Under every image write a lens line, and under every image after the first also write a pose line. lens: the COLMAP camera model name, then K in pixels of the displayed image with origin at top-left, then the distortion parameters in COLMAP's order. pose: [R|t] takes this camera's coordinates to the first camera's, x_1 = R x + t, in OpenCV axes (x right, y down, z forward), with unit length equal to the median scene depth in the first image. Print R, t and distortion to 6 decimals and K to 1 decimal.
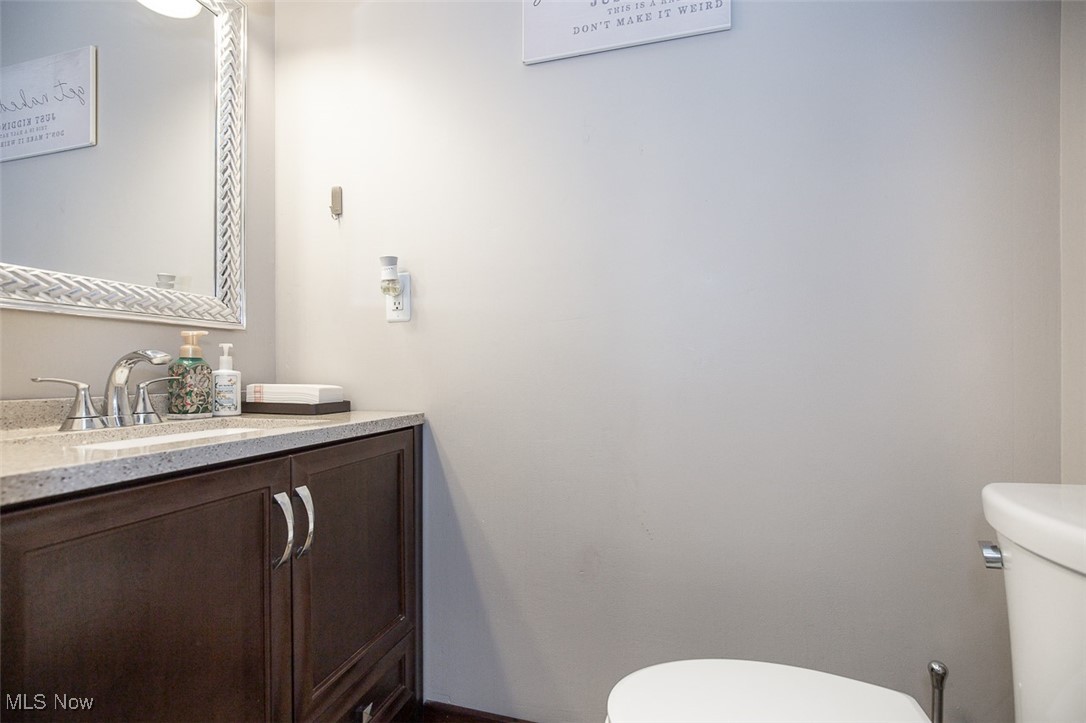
lens RADIAL K [[497.1, 0, 541.4], [0, 497.1, 368.8], [0, 0, 1]] dist [-0.016446, 0.003767]
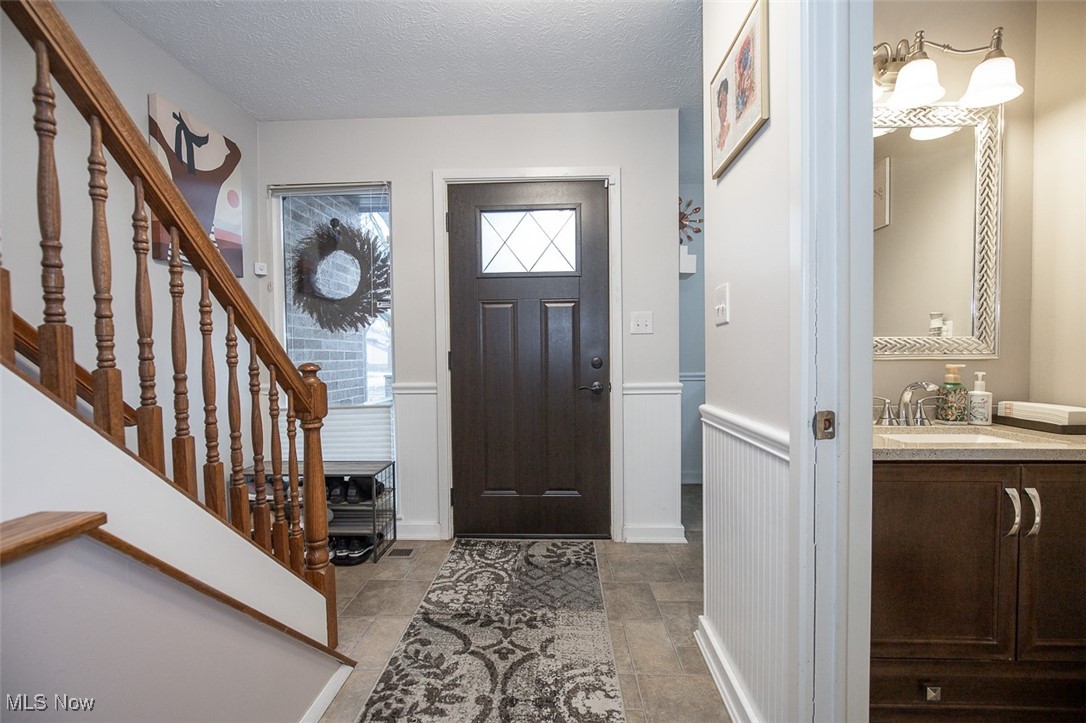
lens RADIAL K [[497.1, 0, 540.8], [0, 497.1, 370.1], [0, 0, 1]] dist [-0.016446, 0.003767]
pose [[0.241296, 0.036788, -0.969754, 0.416278], [0.010773, 0.999118, 0.040583, -0.135023], [0.970392, -0.020240, 0.240687, -0.543782]]
